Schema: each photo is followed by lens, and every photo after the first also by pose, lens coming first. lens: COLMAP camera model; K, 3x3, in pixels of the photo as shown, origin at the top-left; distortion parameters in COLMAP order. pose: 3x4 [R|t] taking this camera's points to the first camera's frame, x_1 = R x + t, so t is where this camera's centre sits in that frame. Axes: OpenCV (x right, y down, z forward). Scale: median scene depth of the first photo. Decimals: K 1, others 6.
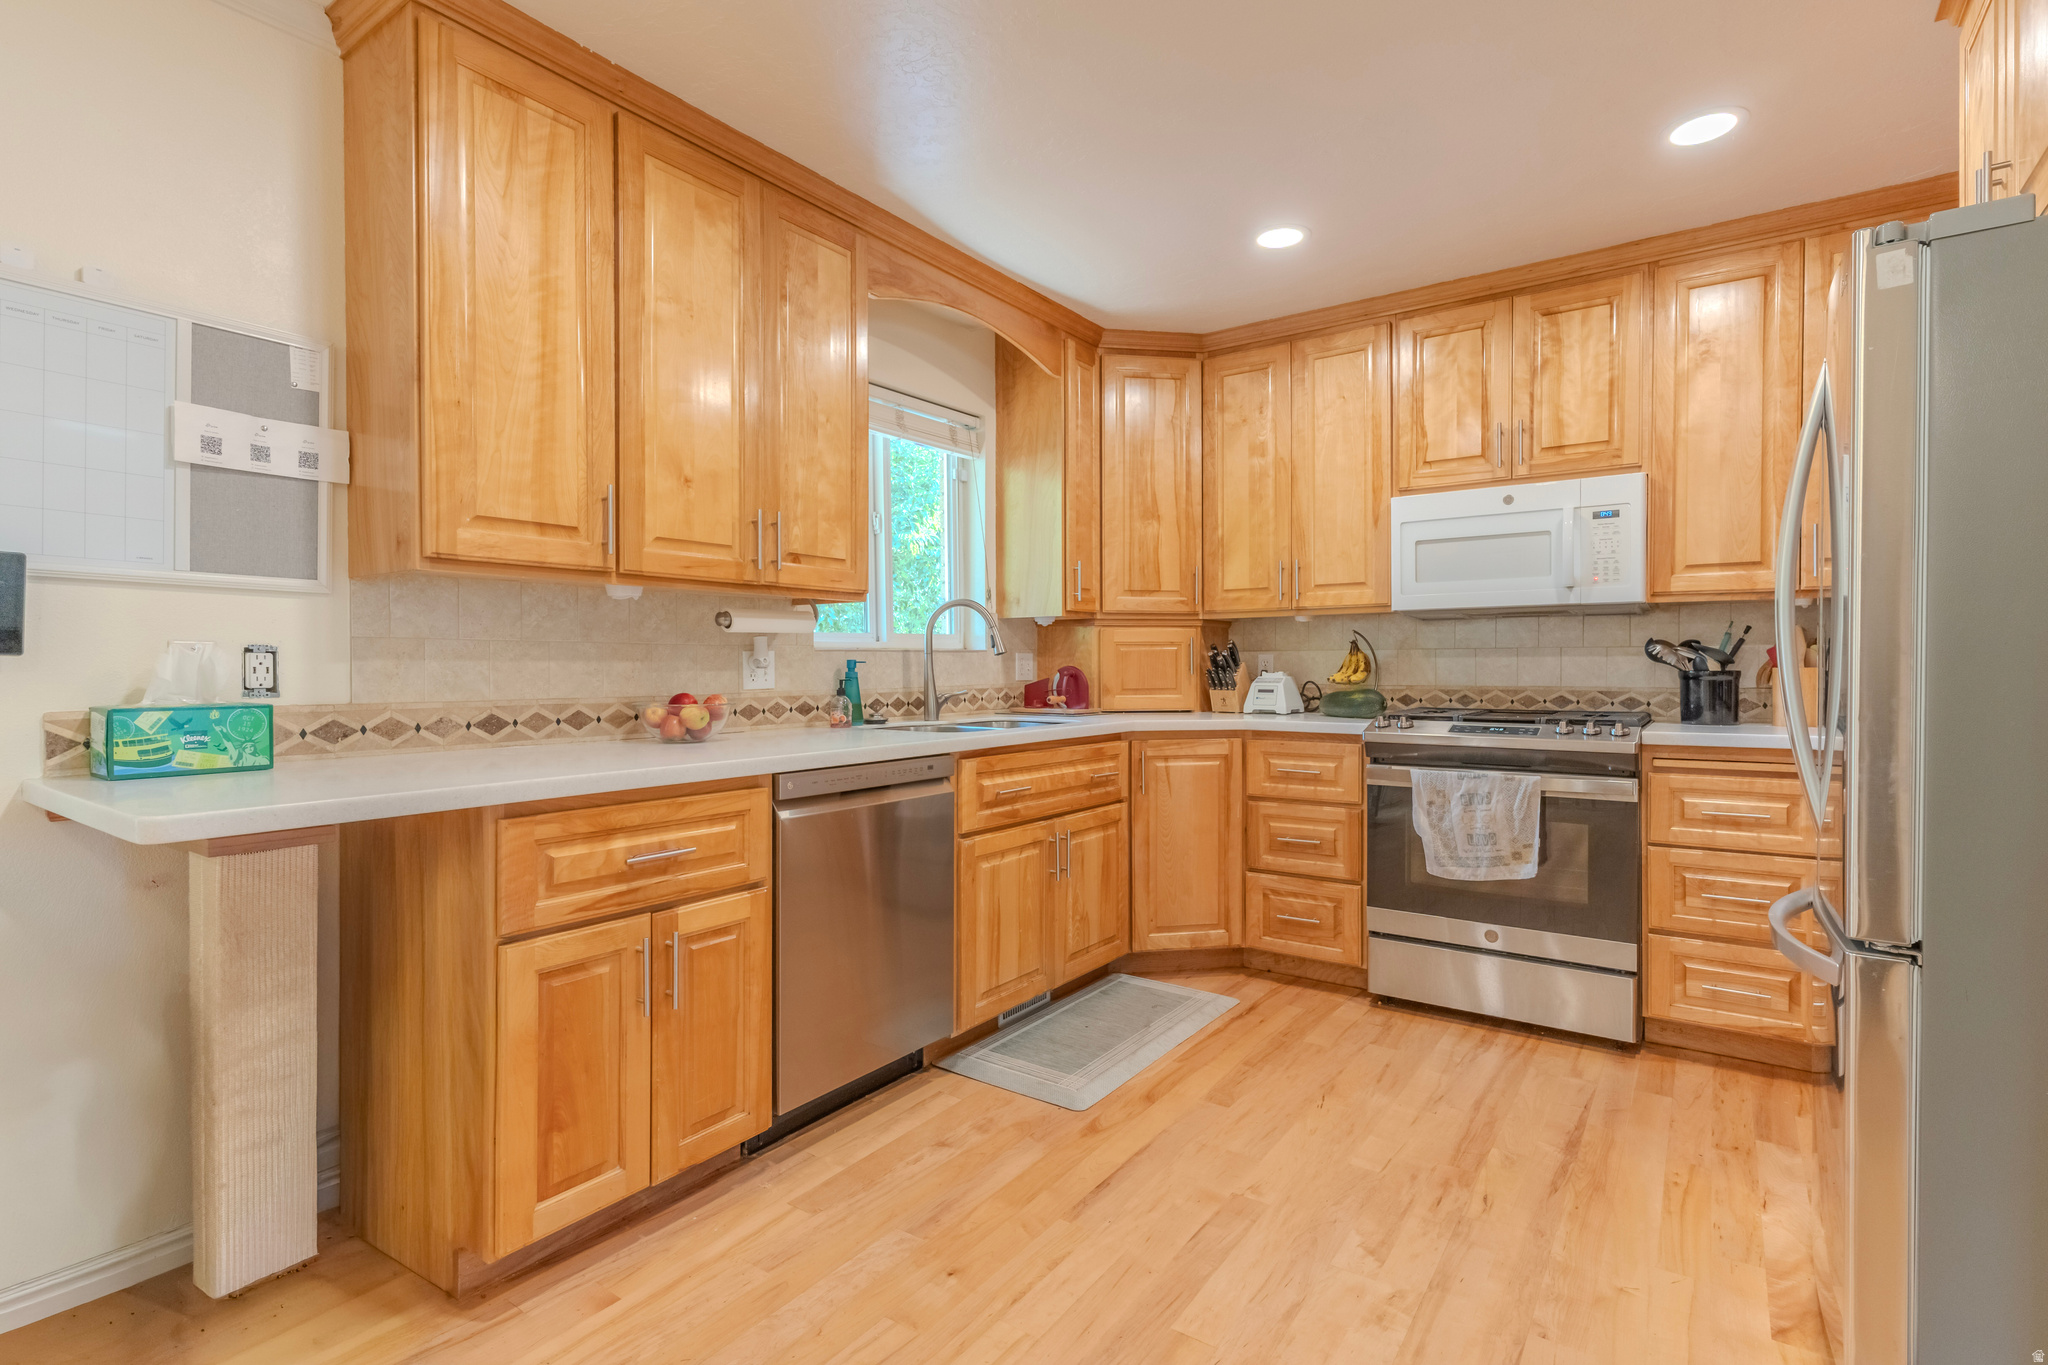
lens RADIAL K [[981.1, 0, 1026.9], [0, 981.1, 675.9], [0, 0, 1]] dist [-0.001891, 0.005208]
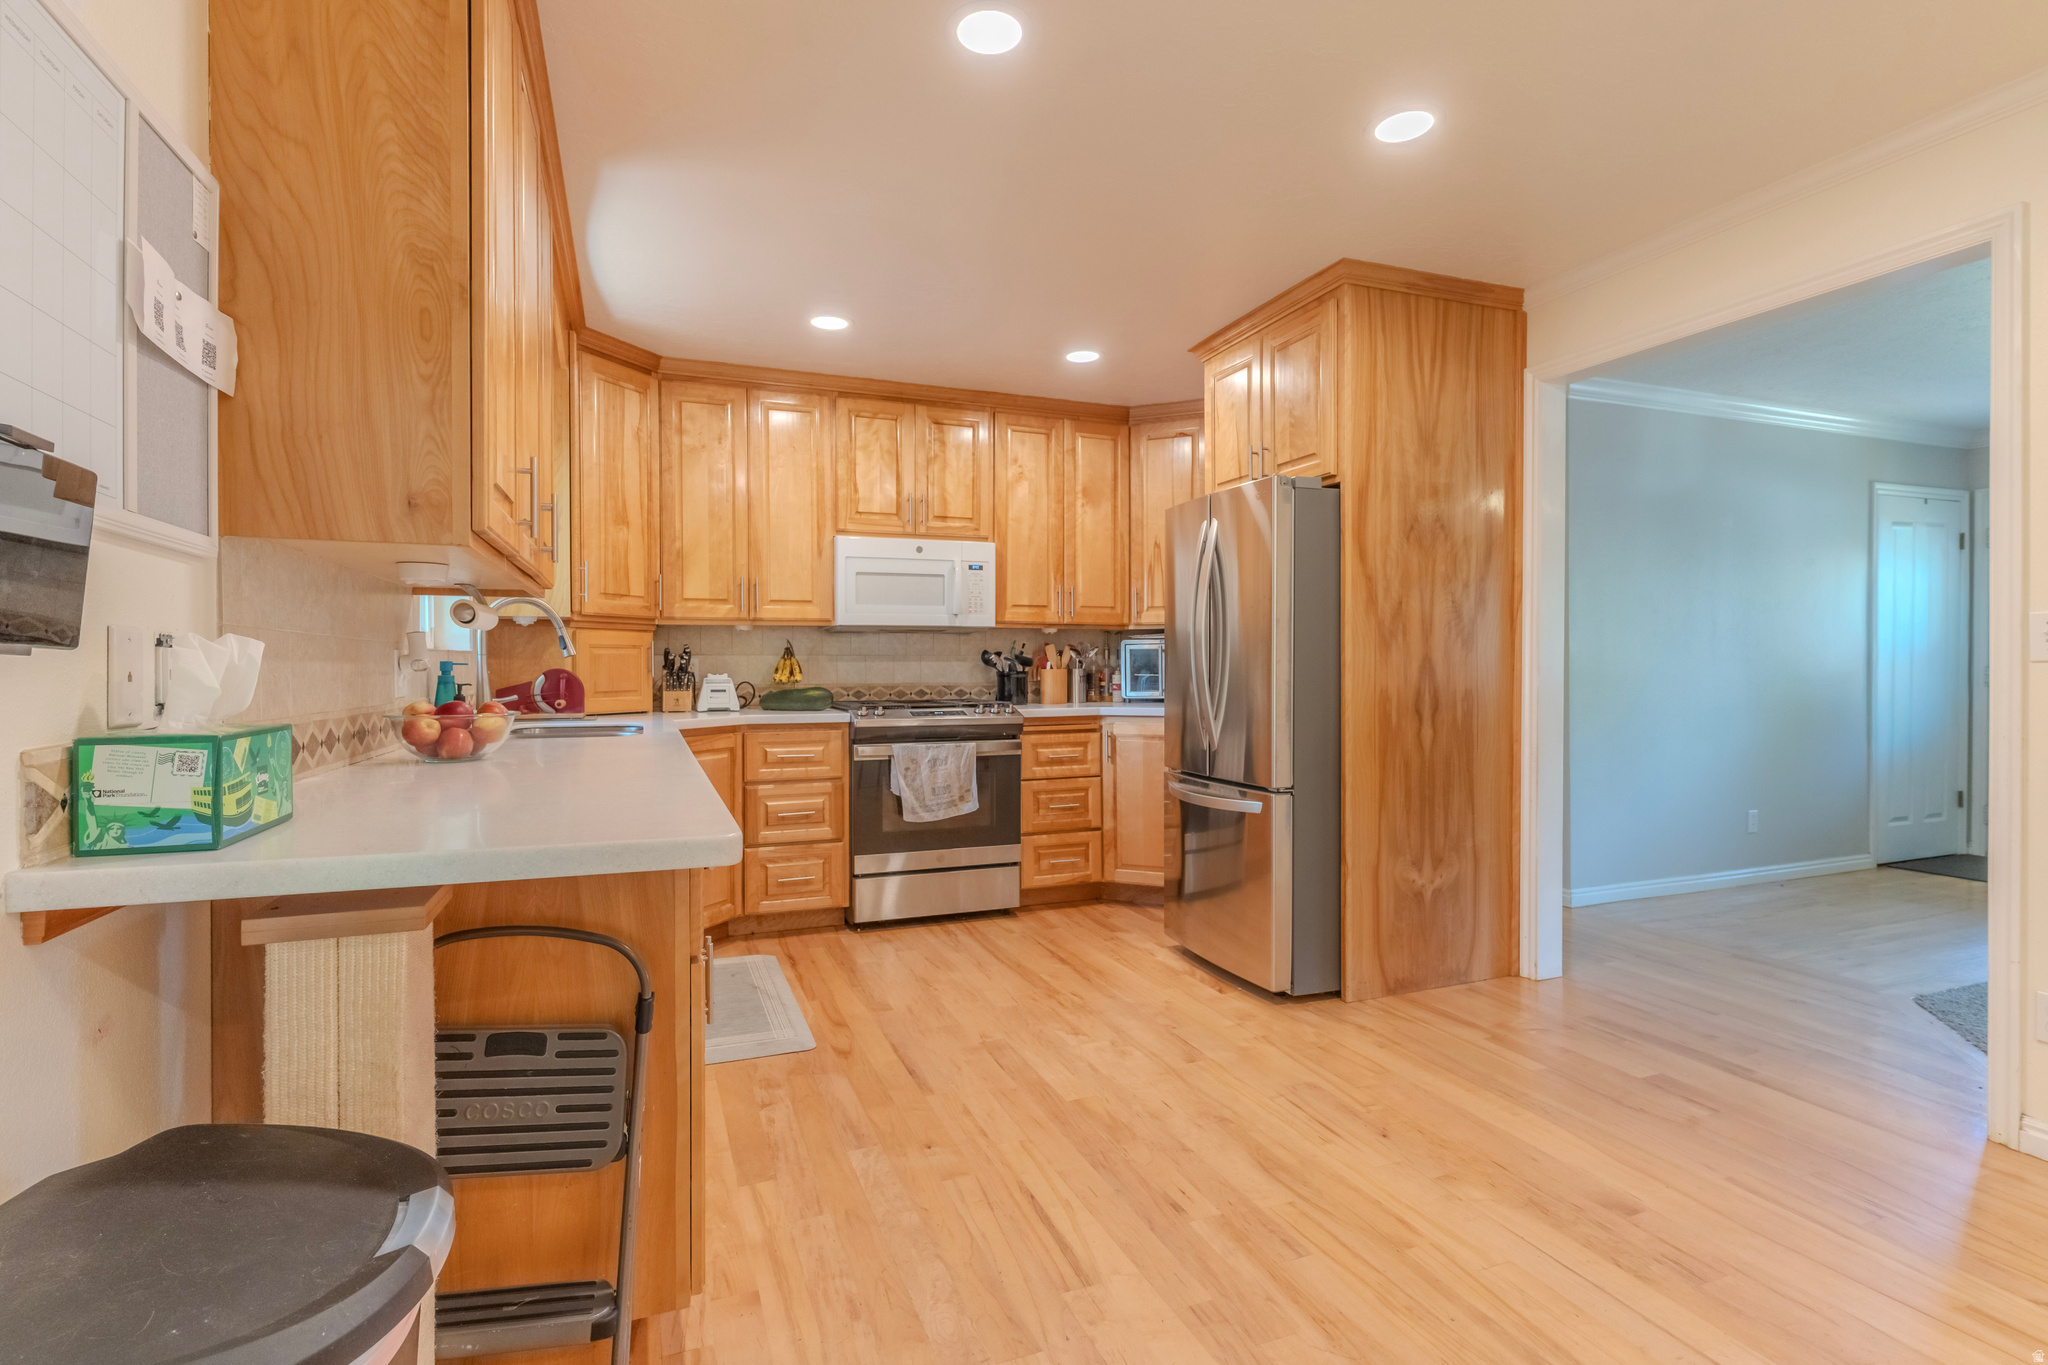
lens RADIAL K [[981.1, 0, 1026.9], [0, 981.1, 675.9], [0, 0, 1]] dist [-0.001891, 0.005208]
pose [[0.542779, -0.007044, 0.839846, -0.614752], [0.010105, 0.999947, 0.001856, -0.000384], [-0.839815, 0.007479, 0.542822, 0.115482]]
